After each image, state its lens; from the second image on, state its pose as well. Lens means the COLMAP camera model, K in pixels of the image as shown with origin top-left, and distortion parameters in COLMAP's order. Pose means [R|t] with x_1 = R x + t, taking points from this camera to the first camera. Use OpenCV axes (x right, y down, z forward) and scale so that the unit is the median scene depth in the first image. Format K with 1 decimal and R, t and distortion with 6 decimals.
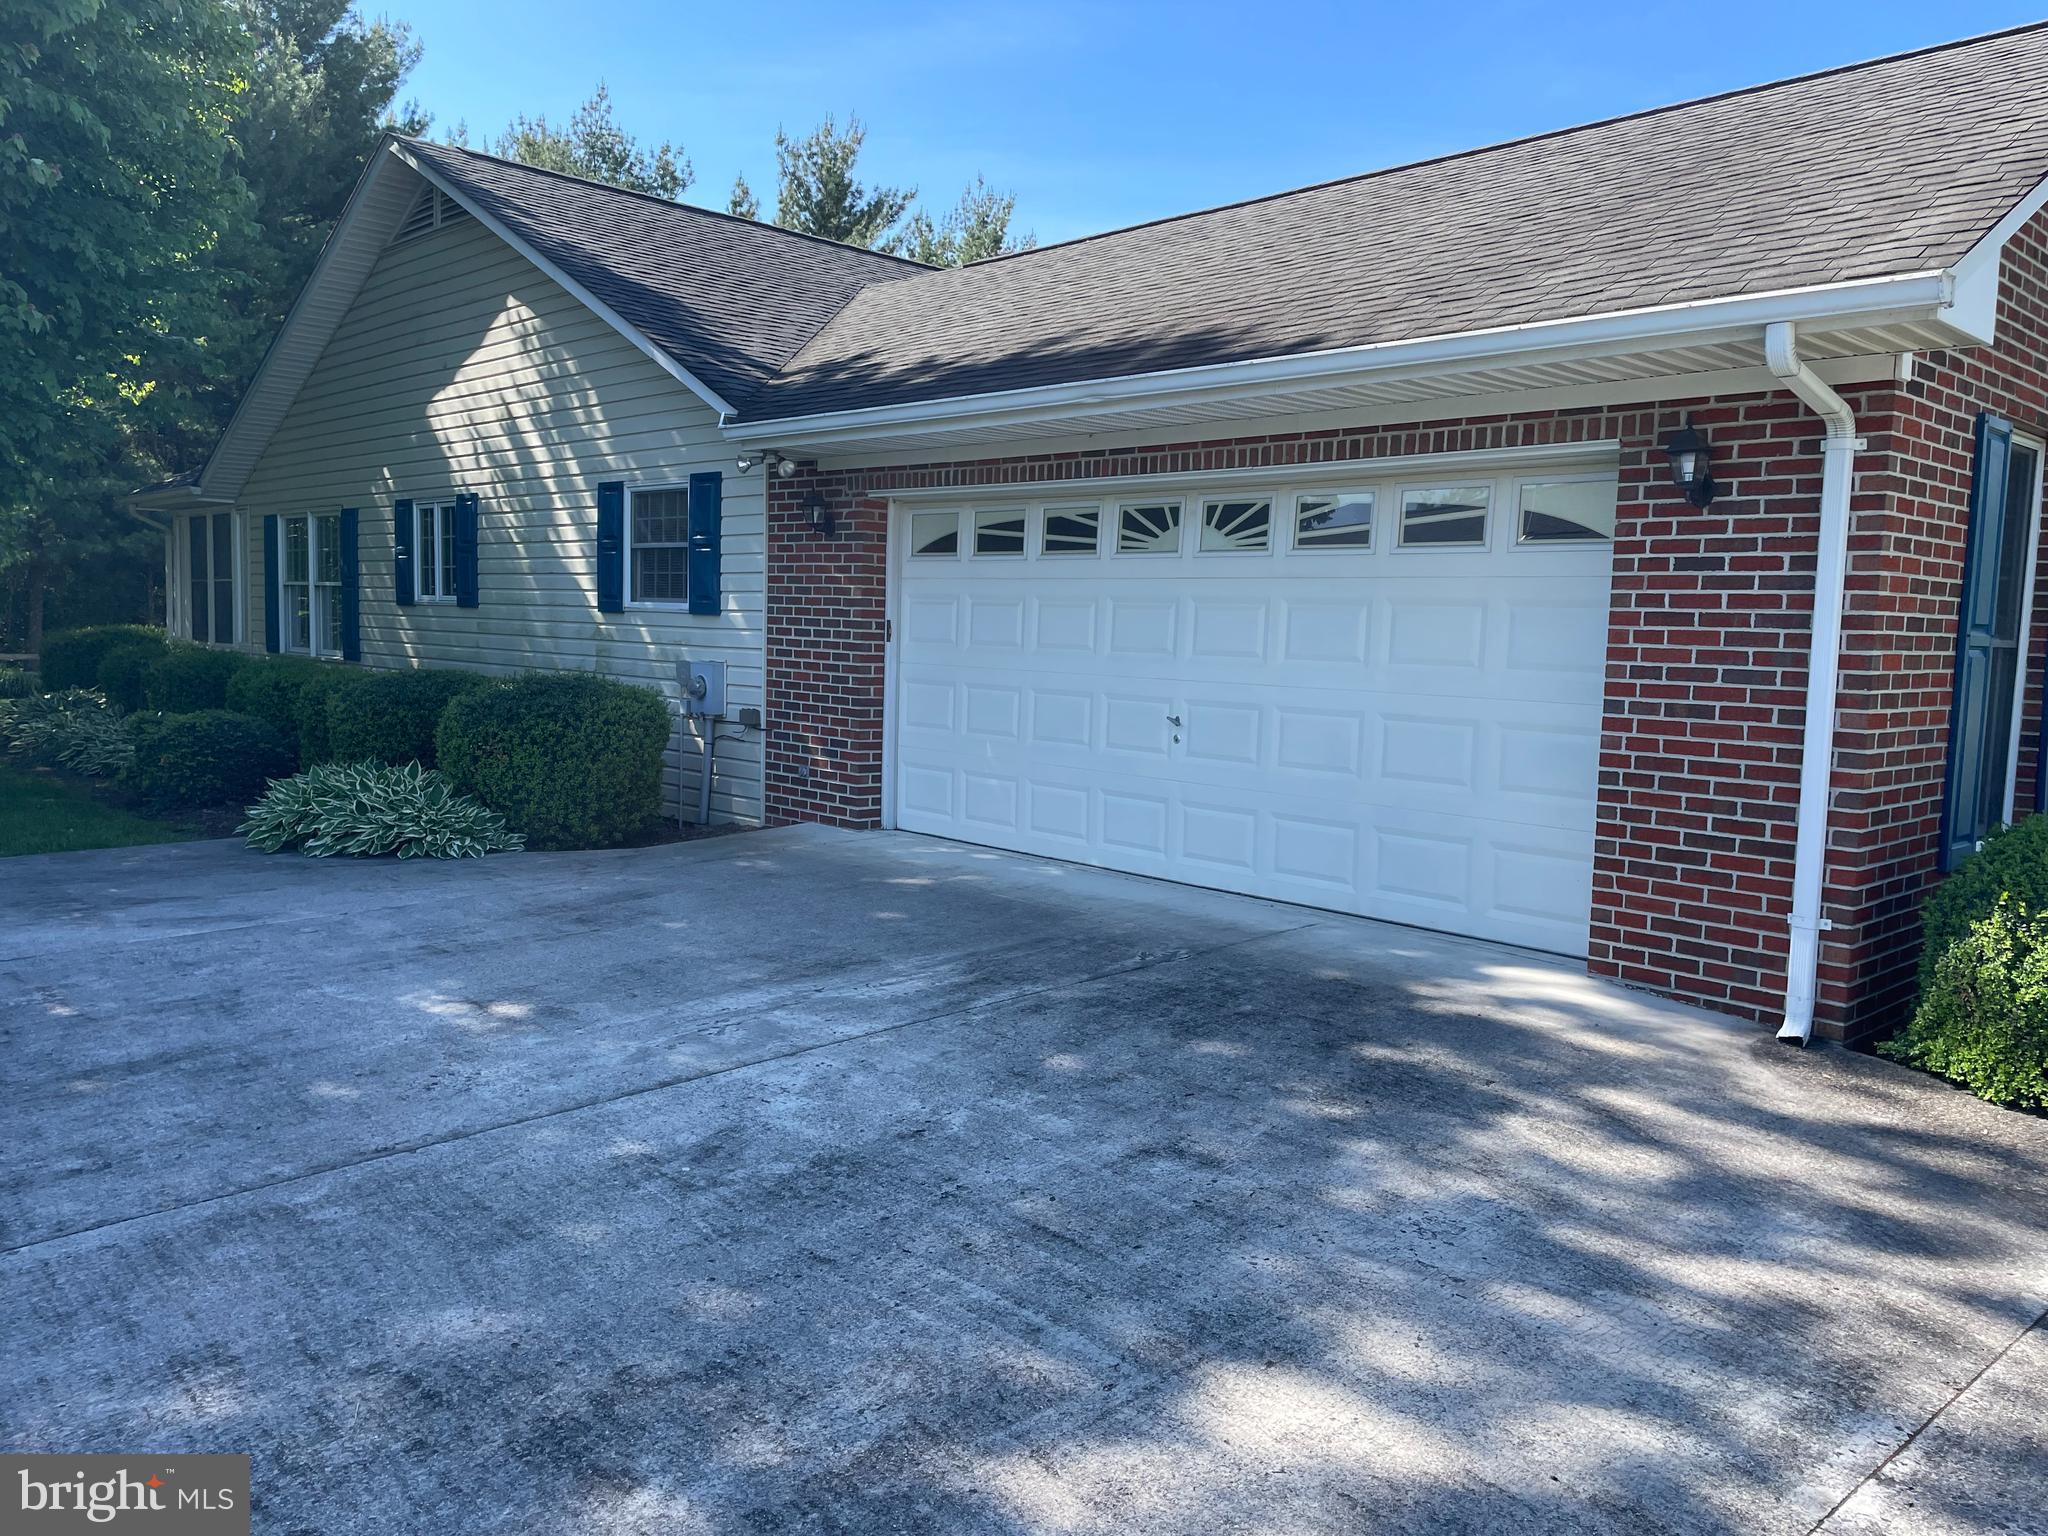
lens RADIAL K [[1543.4, 0, 1024.0], [0, 1543.4, 768.0], [0, 0, 1]] dist [0.087122, -0.119047]
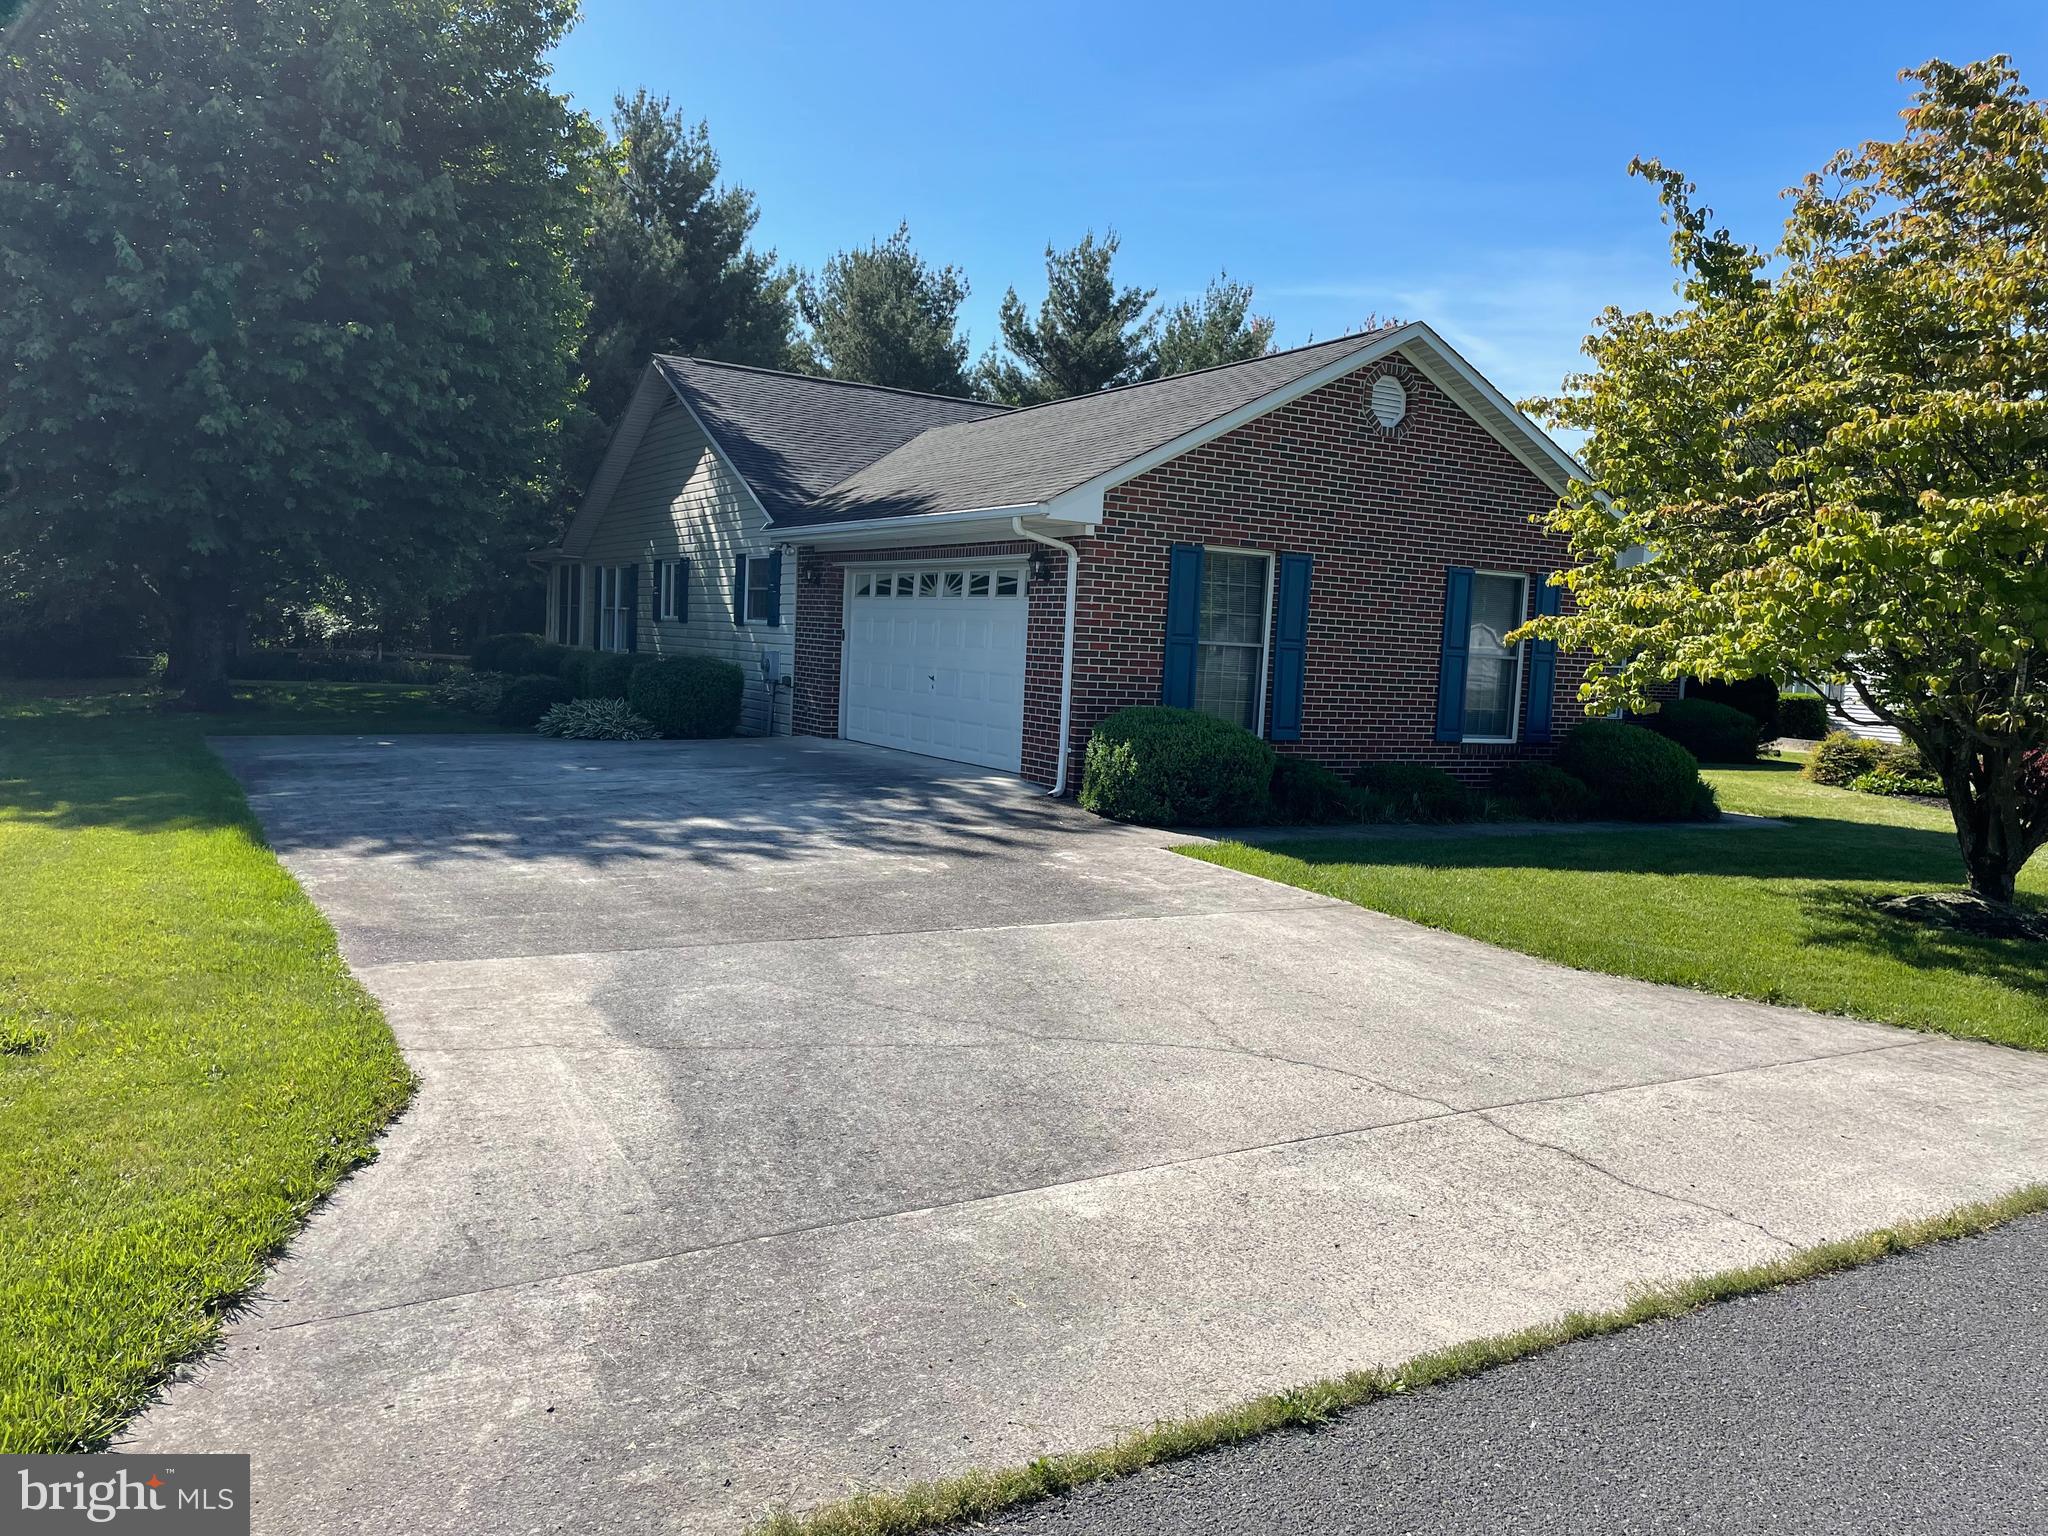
lens RADIAL K [[1543.4, 0, 1024.0], [0, 1543.4, 768.0], [0, 0, 1]] dist [0.087122, -0.119047]
pose [[0.971216, 0.038198, -0.235118, 0.471177], [-0.043346, 0.998919, -0.016765, 0.079234], [0.234223, 0.026474, 0.971822, -0.649123]]
